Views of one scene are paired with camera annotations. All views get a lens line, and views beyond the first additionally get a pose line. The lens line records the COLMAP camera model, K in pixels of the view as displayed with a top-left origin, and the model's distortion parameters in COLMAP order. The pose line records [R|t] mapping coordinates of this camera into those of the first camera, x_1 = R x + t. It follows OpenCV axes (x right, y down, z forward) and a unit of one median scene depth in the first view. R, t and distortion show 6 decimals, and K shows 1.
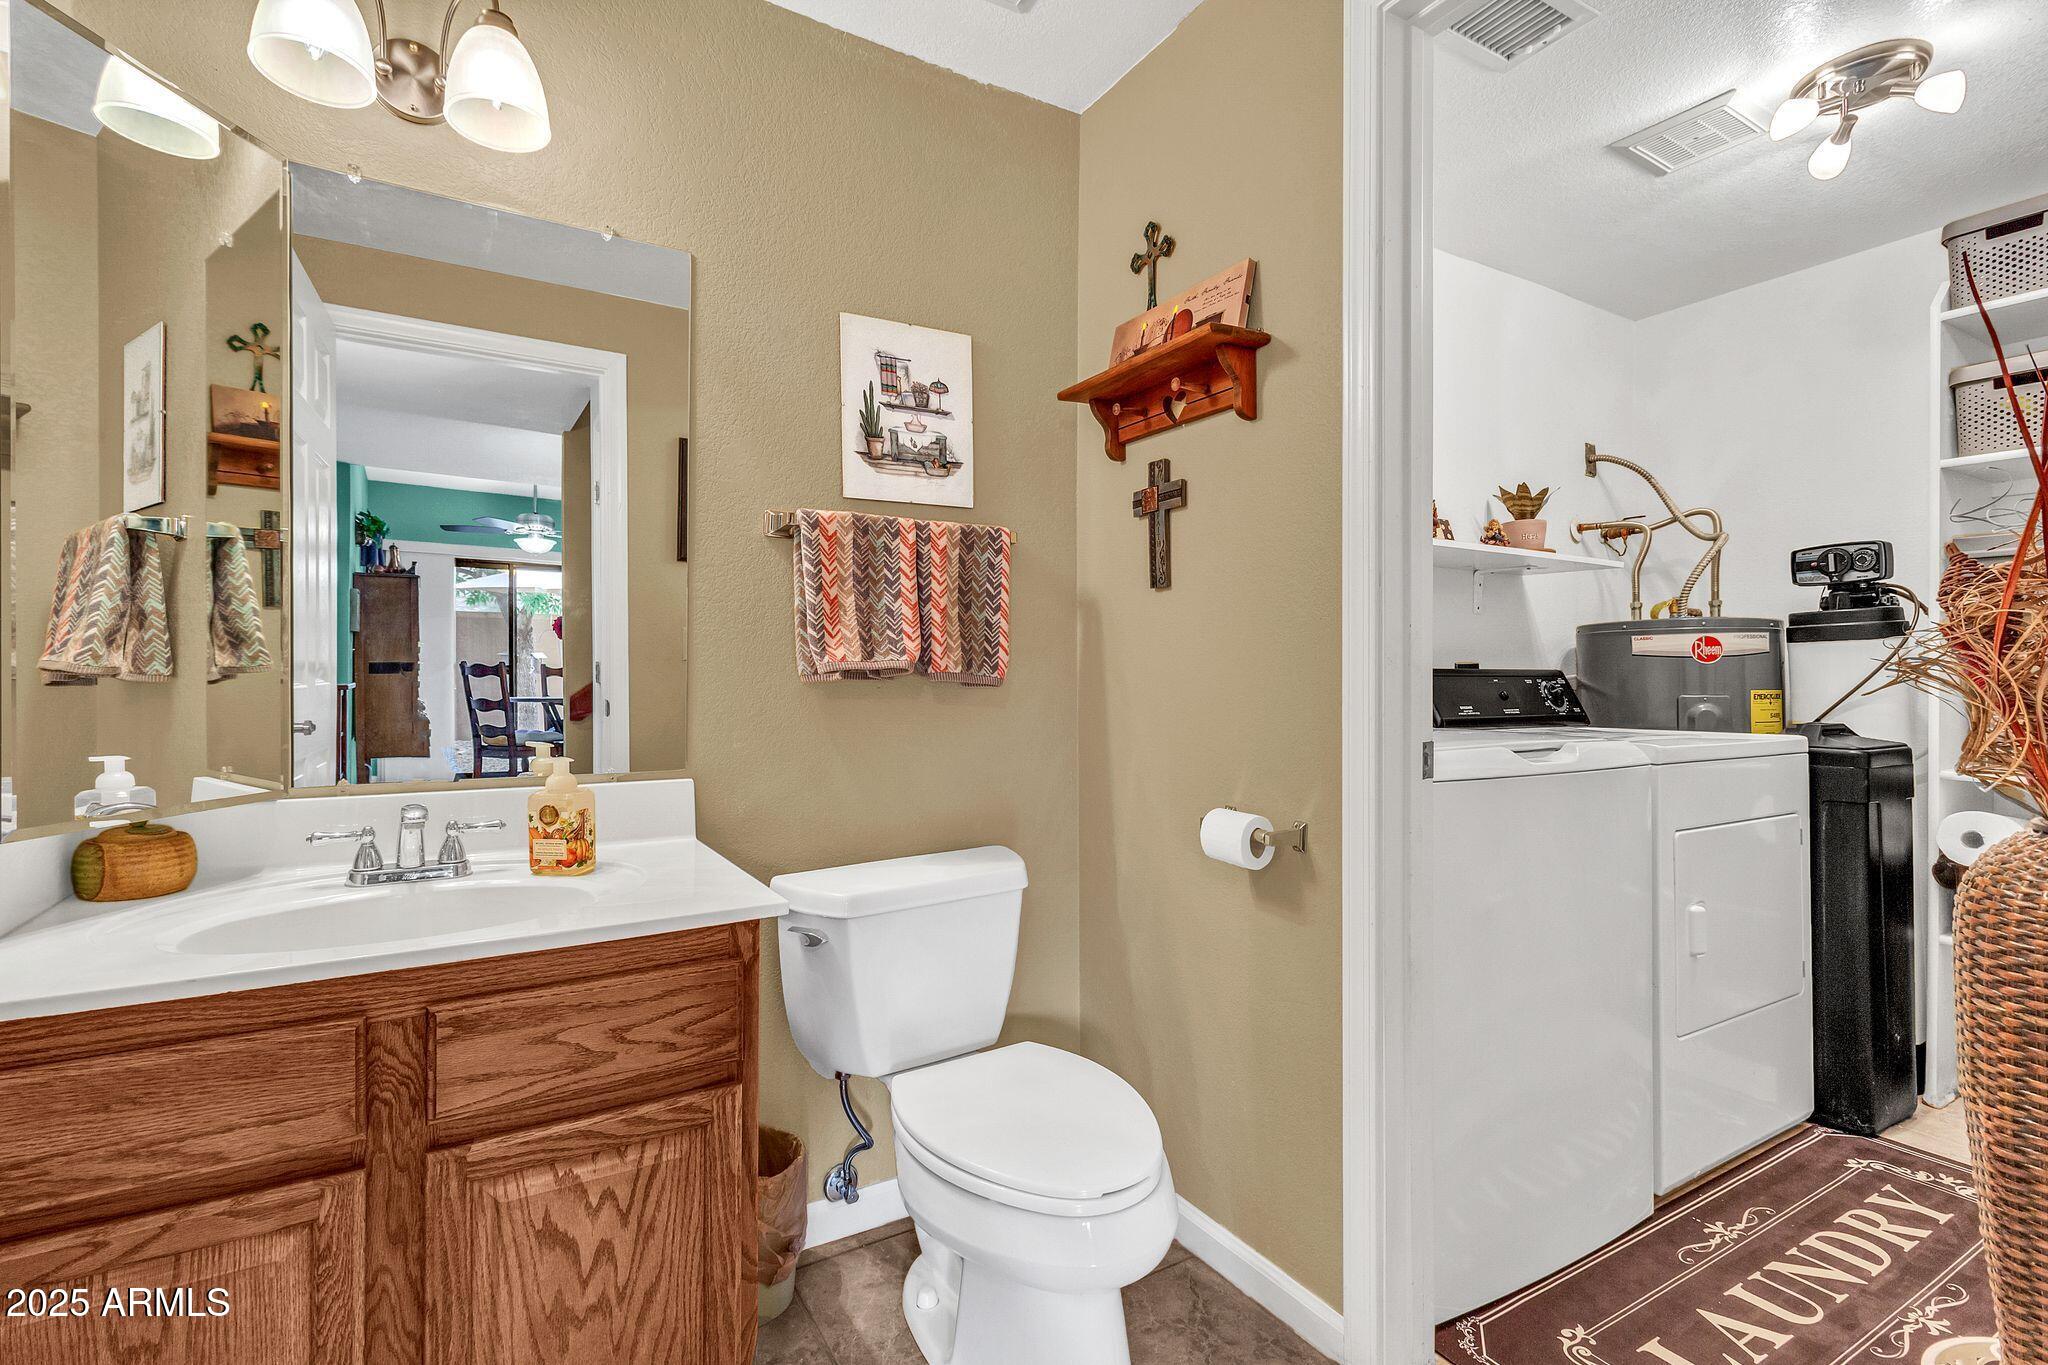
lens RADIAL K [[946.5, 0, 1027.4], [0, 946.5, 666.0], [0, 0, 1]] dist [0.002796, 0.000054]
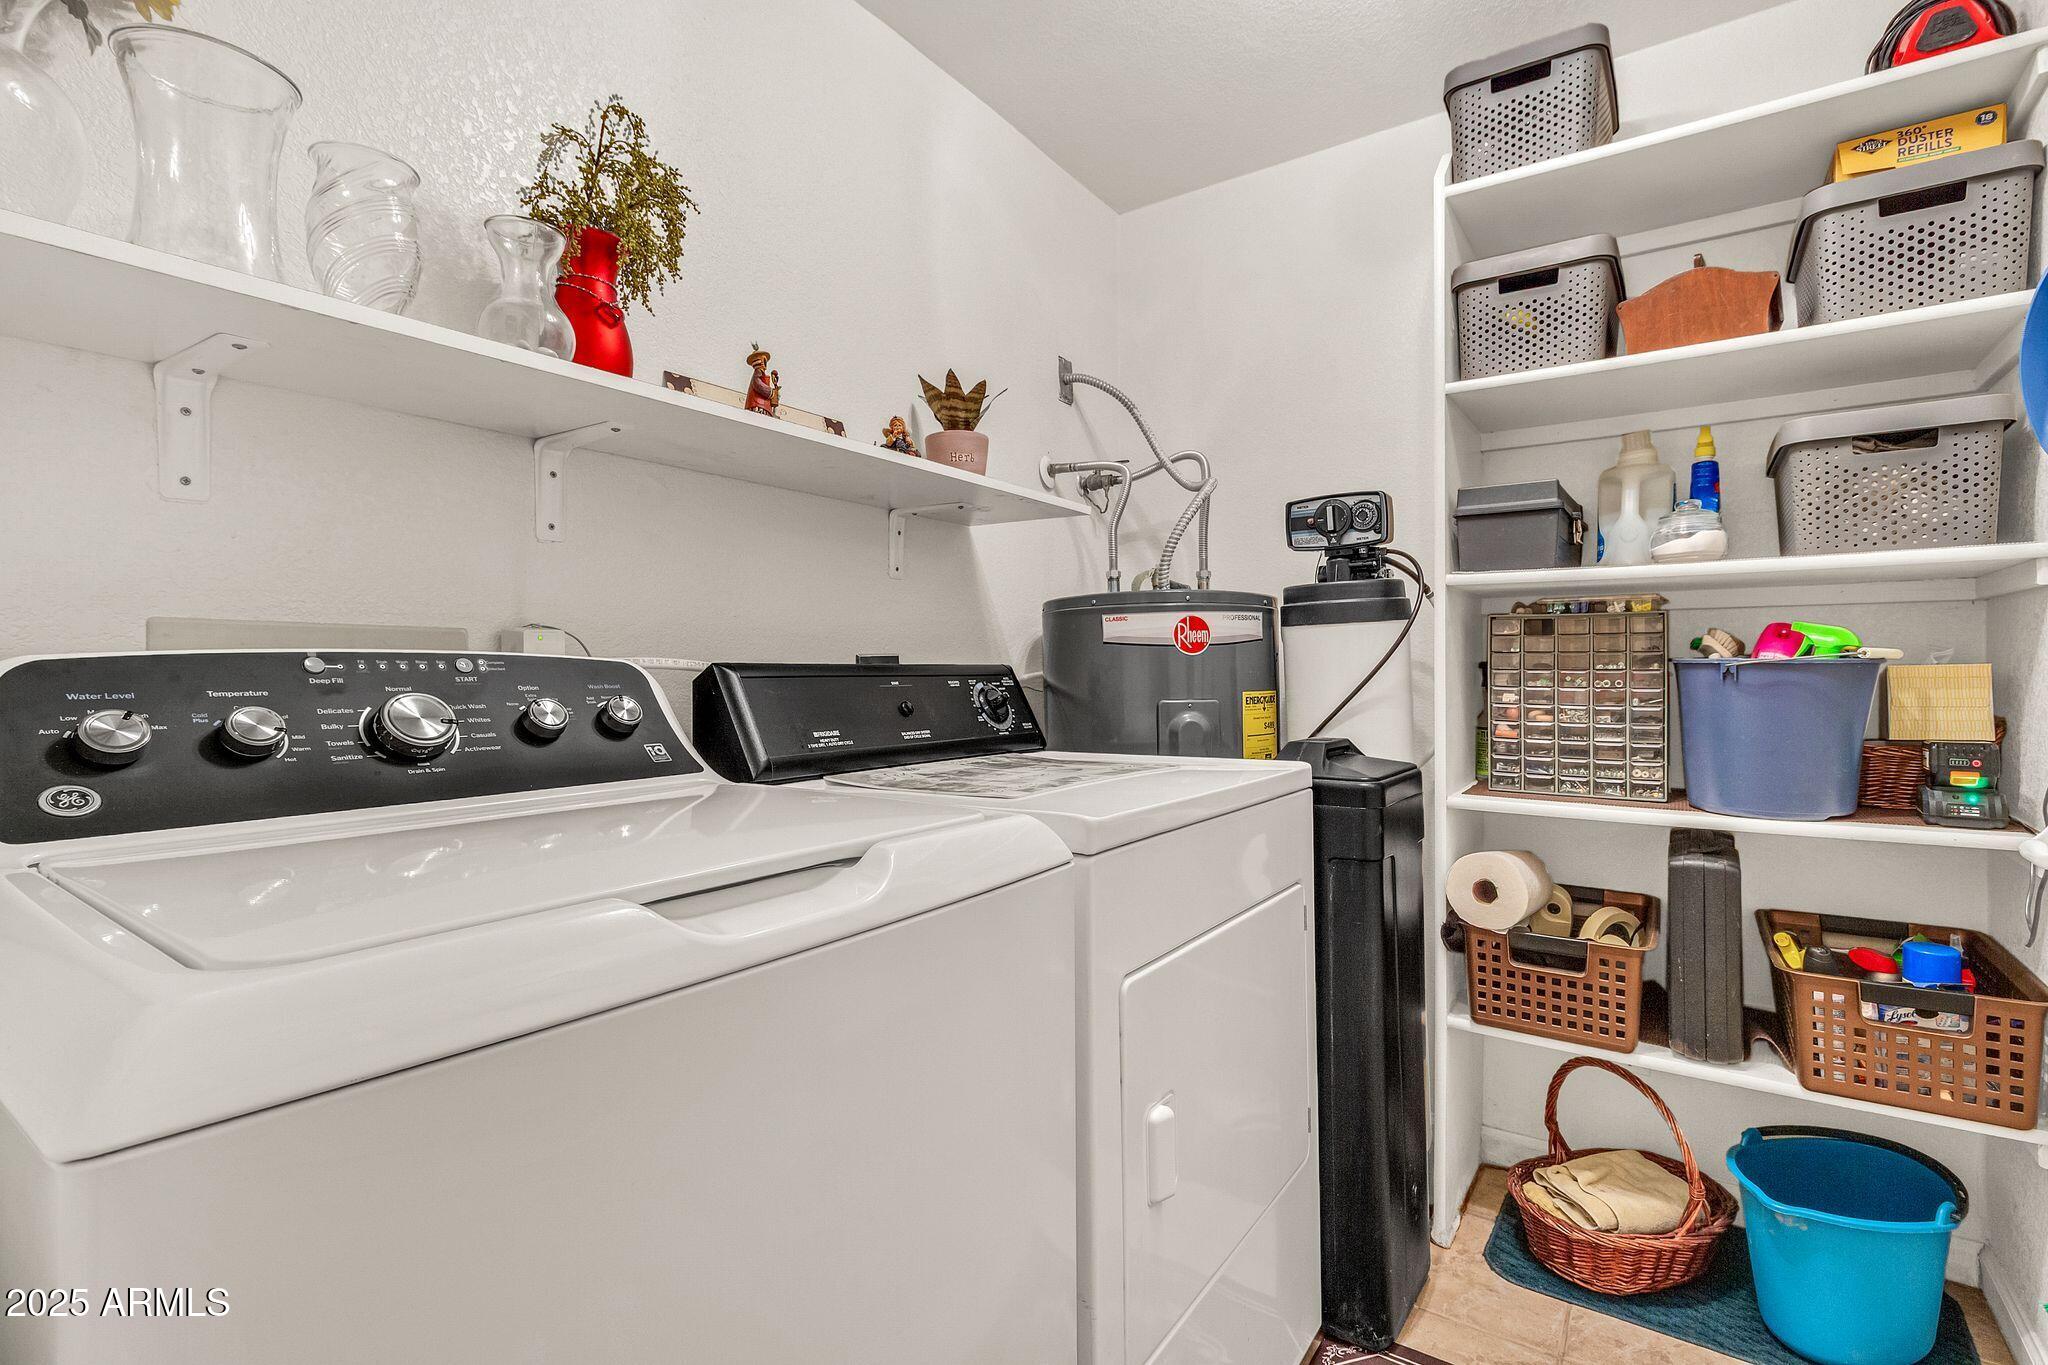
lens RADIAL K [[957.4, 0, 1045.2], [0, 957.4, 668.5], [0, 0, 1]] dist [0.003634, -0.000639]
pose [[0.901163, -0.006466, 0.433432, 0.323109], [0.004351, 0.999973, 0.005871, 0.003099], [-0.433459, -0.003405, 0.901167, 0.422924]]
